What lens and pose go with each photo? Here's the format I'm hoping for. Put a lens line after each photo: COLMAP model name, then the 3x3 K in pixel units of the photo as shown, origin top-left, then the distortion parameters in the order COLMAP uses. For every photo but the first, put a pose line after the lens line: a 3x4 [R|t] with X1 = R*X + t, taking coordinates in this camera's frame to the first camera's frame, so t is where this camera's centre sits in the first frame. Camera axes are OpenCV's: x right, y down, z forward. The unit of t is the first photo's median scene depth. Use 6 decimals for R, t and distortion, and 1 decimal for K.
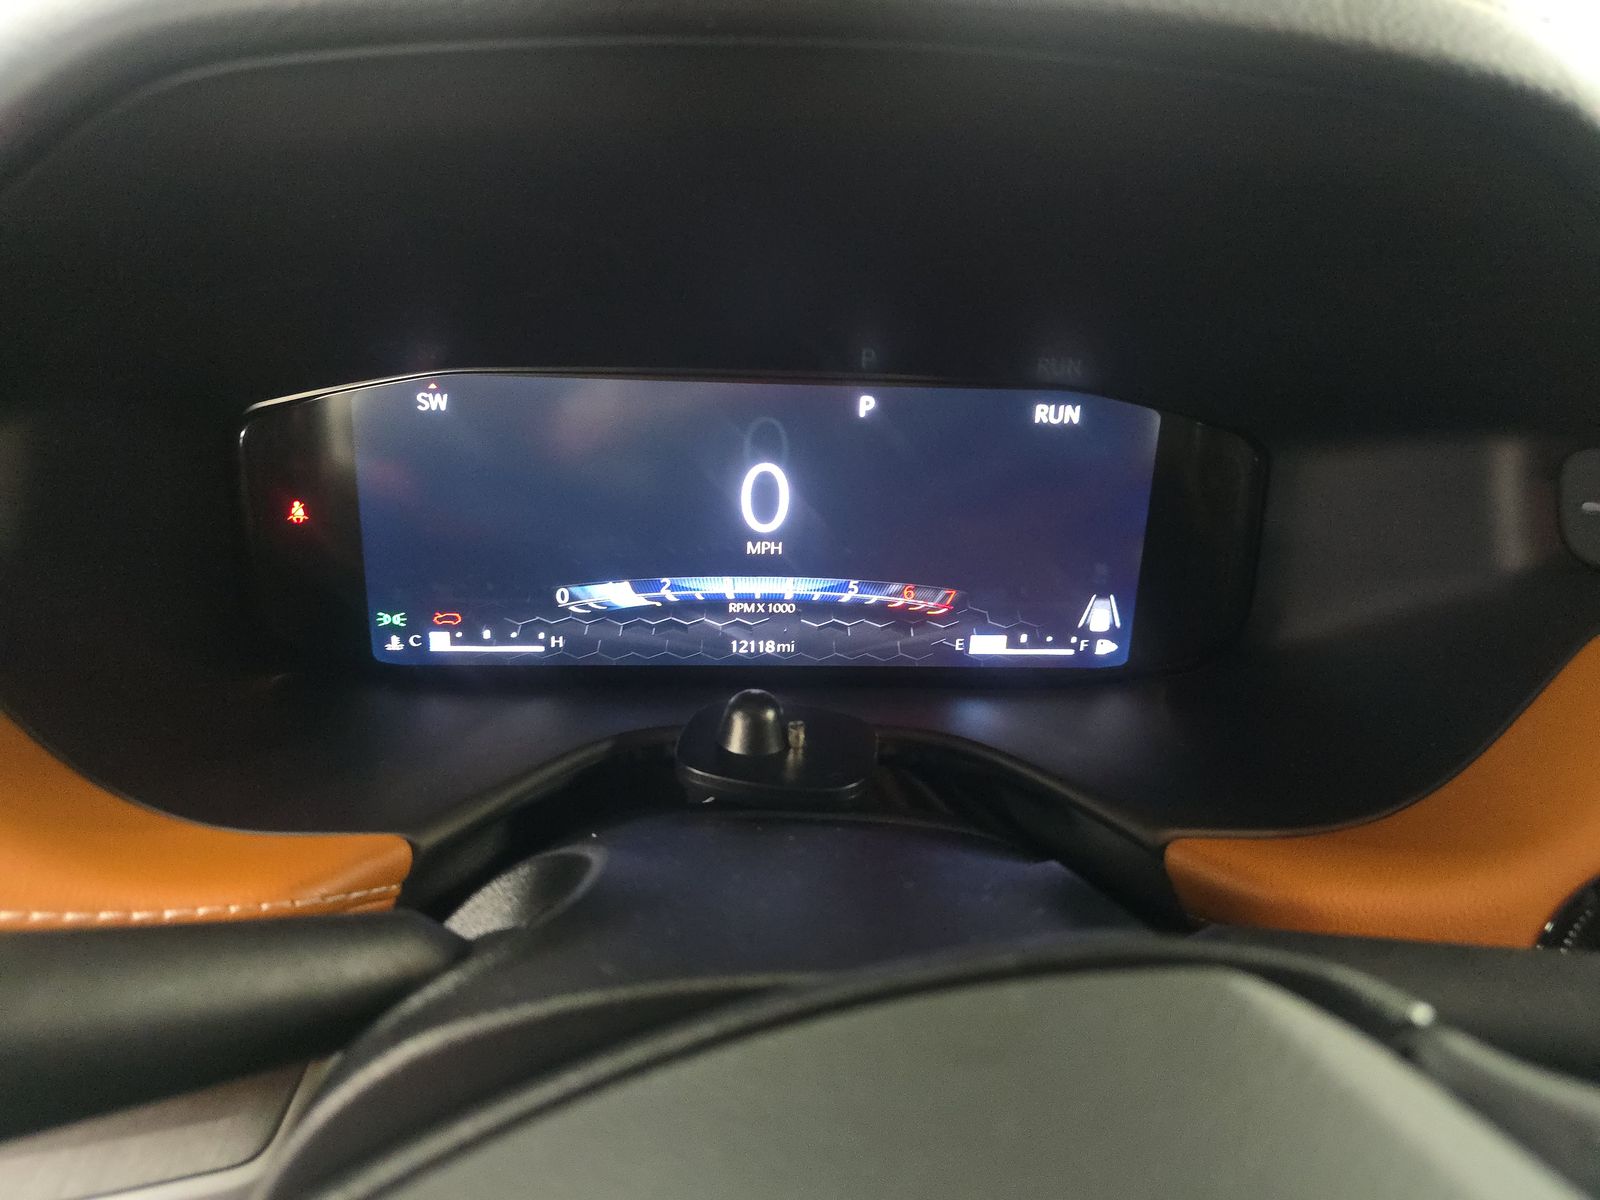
lens RADIAL K [[1087.2, 0, 802.1], [0, 1087.2, 594.4], [0, 0, 1]] dist [0.037417, -0.030385]
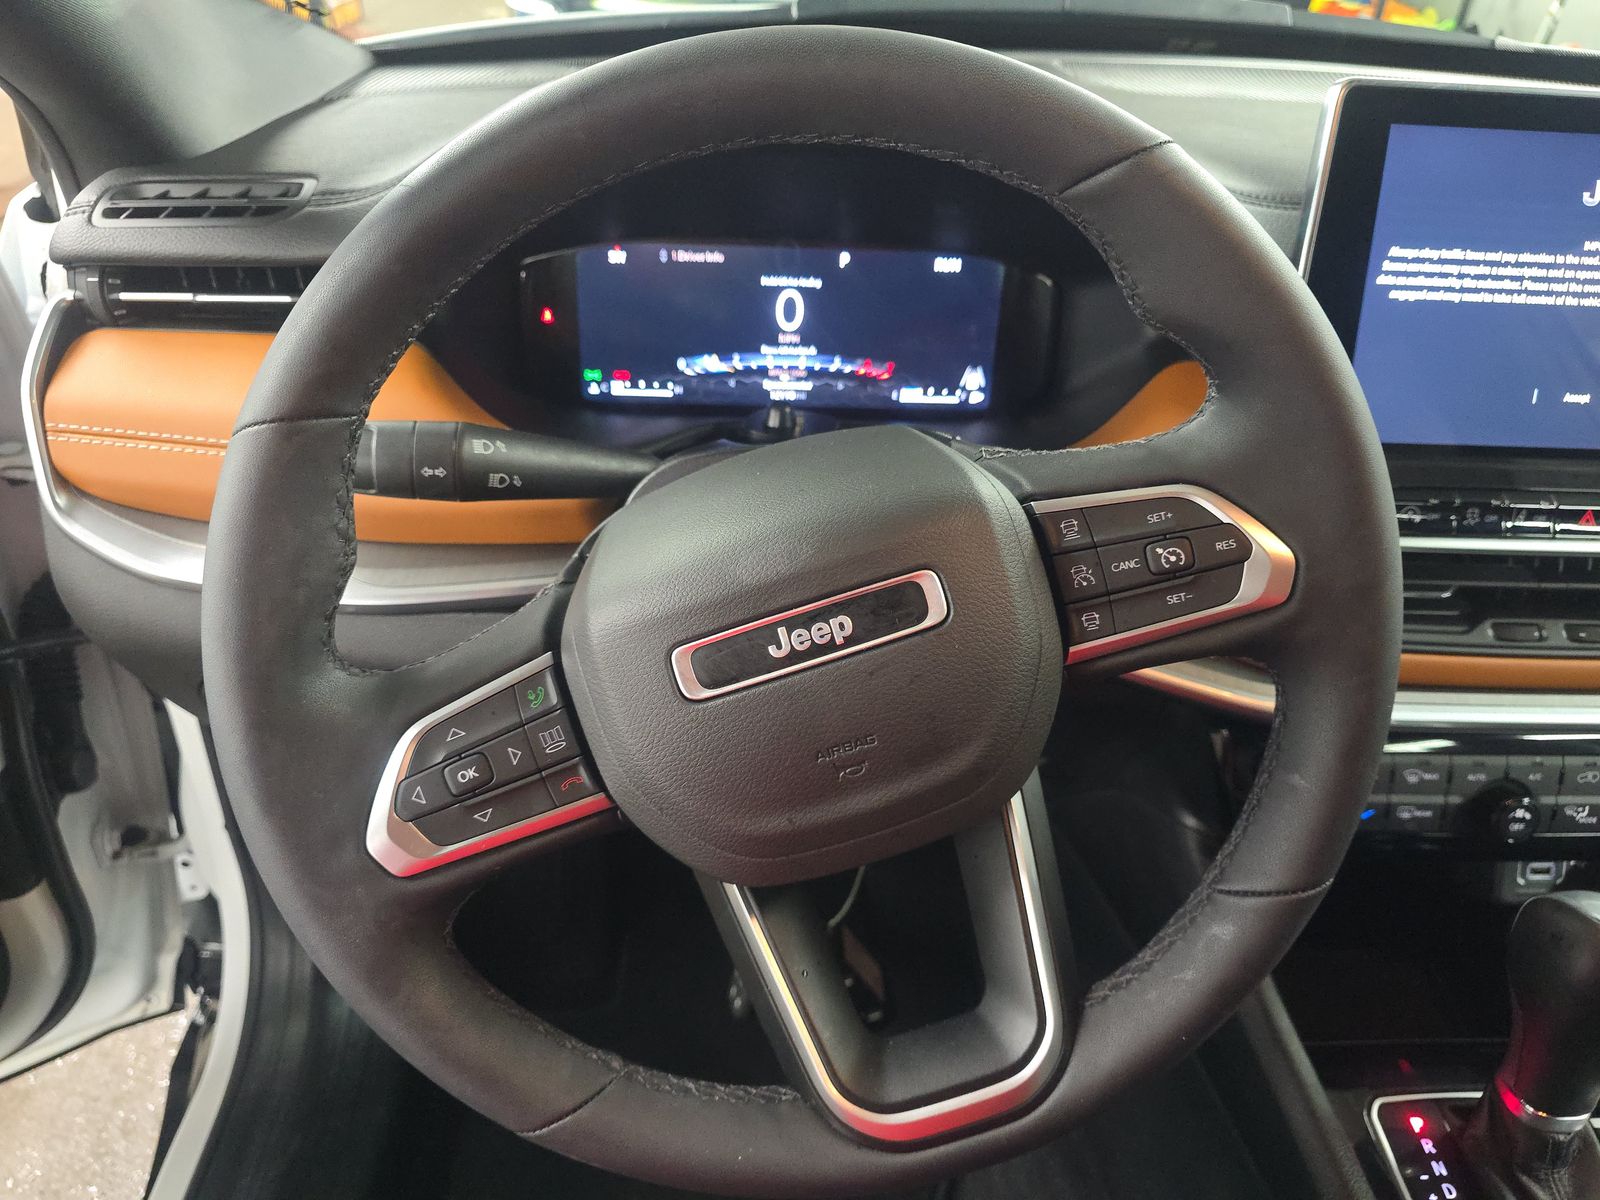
lens RADIAL K [[1087.2, 0, 796.3], [0, 1087.2, 590.8], [0, 0, 1]] dist [0.037417, -0.030385]
pose [[0.998672, 0.019462, -0.047700, 0.074059], [-0.013557, 0.992543, 0.121135, 0.157175], [0.049702, -0.120327, 0.991489, -0.890832]]
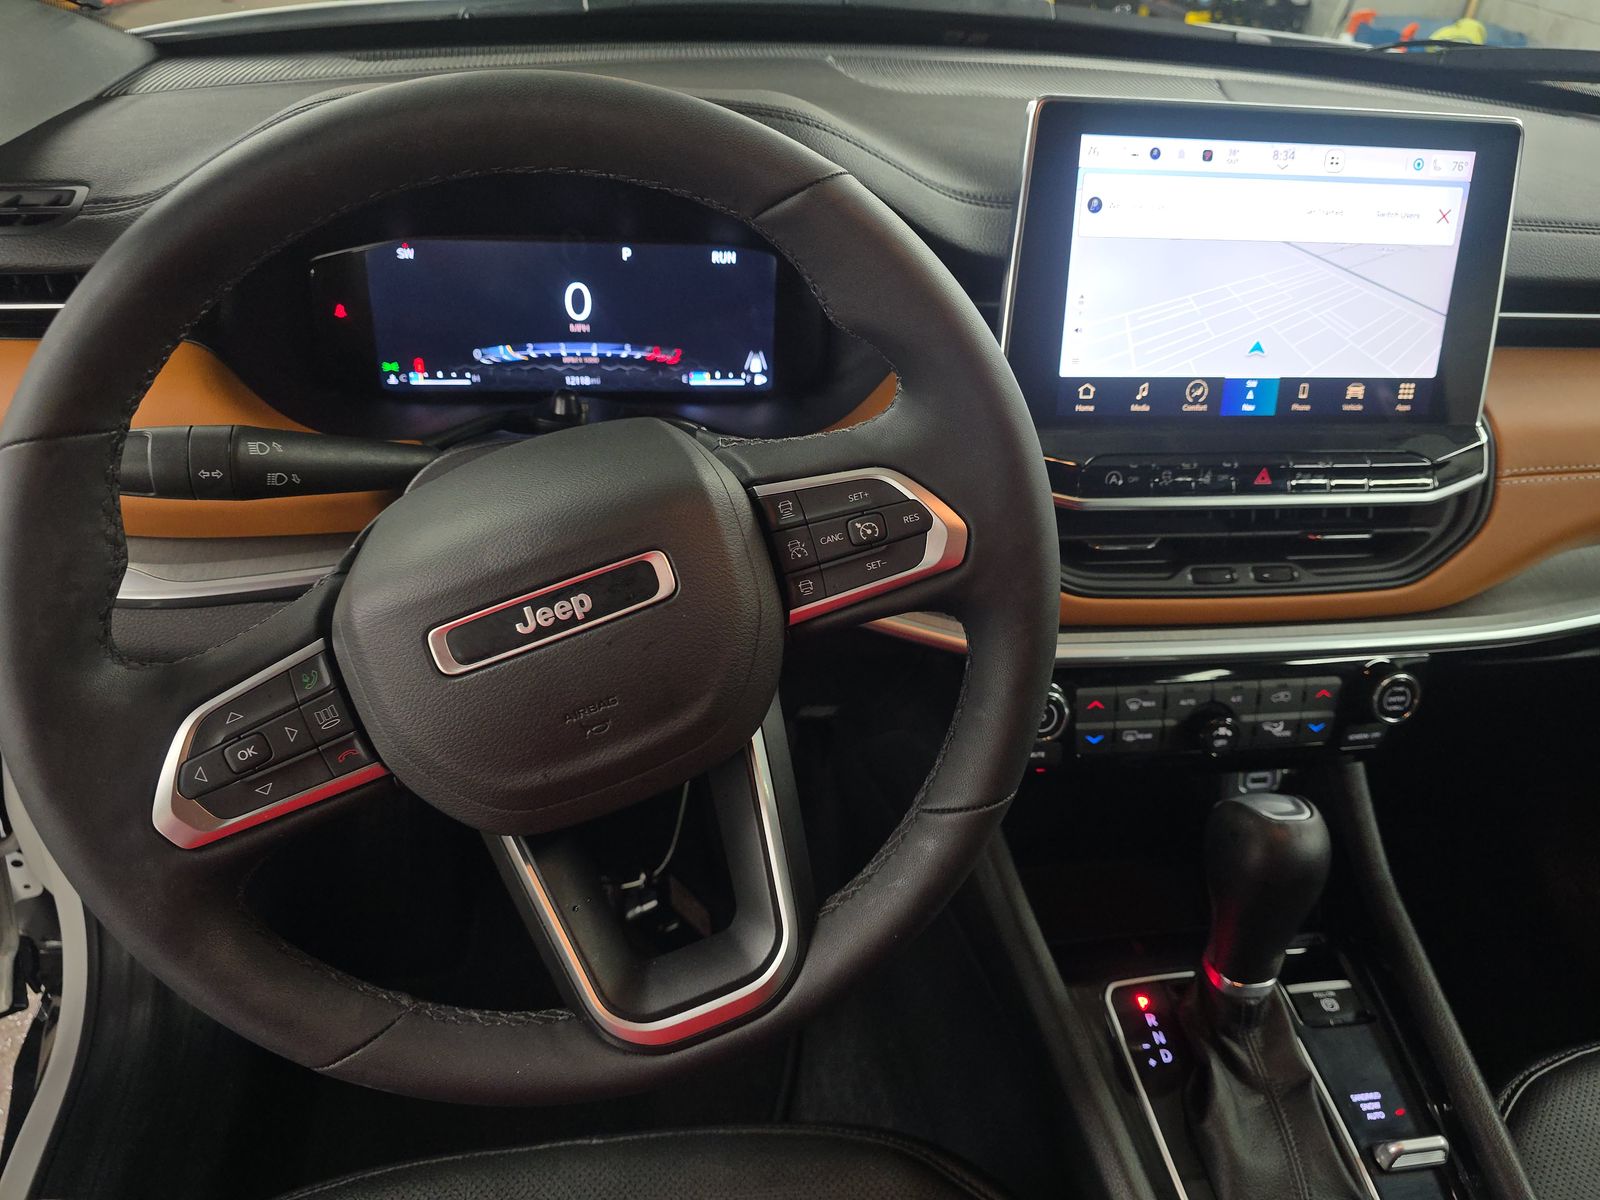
lens RADIAL K [[1087.2, 0, 788.7], [0, 1087.2, 587.6], [0, 0, 1]] dist [0.037417, -0.030385]
pose [[0.998239, -0.025182, 0.053705, 0.222606], [0.016688, 0.988067, 0.153117, 0.123816], [-0.056920, -0.151951, 0.986748, -1.033223]]
